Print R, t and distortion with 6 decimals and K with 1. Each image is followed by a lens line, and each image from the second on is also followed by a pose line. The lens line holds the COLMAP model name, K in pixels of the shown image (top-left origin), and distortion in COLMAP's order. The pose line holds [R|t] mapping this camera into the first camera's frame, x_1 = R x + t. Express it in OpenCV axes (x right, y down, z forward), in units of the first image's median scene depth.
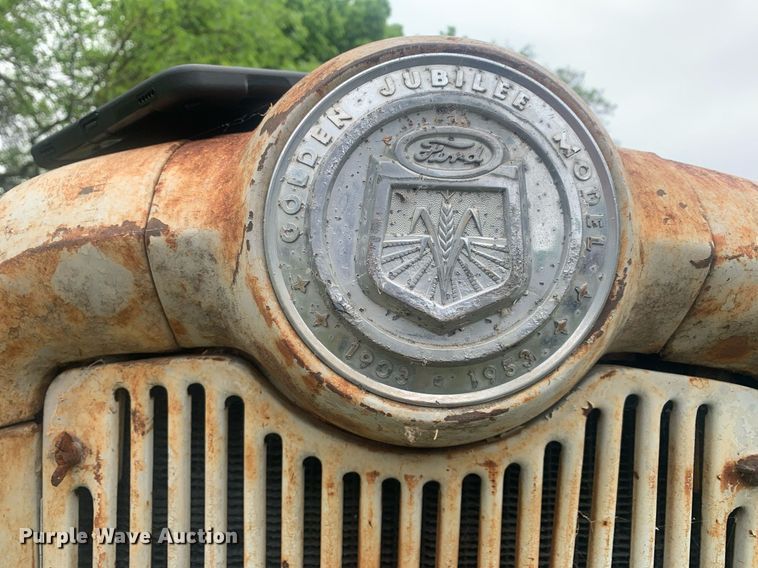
lens RADIAL K [[577.6, 0, 380.7], [0, 577.6, 274.0], [0, 0, 1]] dist [0.025506, -0.007213]
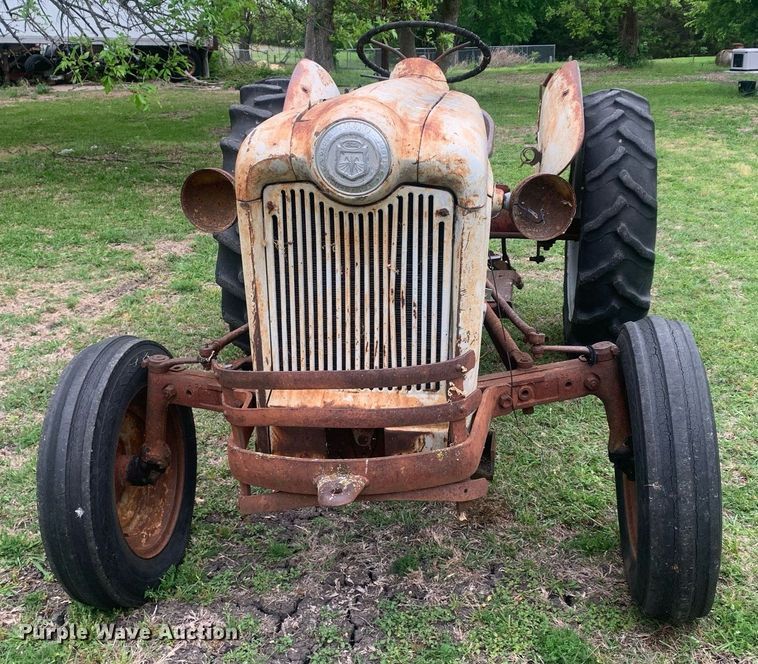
lens RADIAL K [[913.3, 0, 380.1], [0, 913.3, 290.6], [0, 0, 1]] dist [0.148344, -0.565151]
pose [[0.988002, 0.021923, -0.152877, 1.209847], [0.028456, 0.947085, 0.319719, -1.167612], [0.151797, -0.320233, 0.935098, -5.109211]]
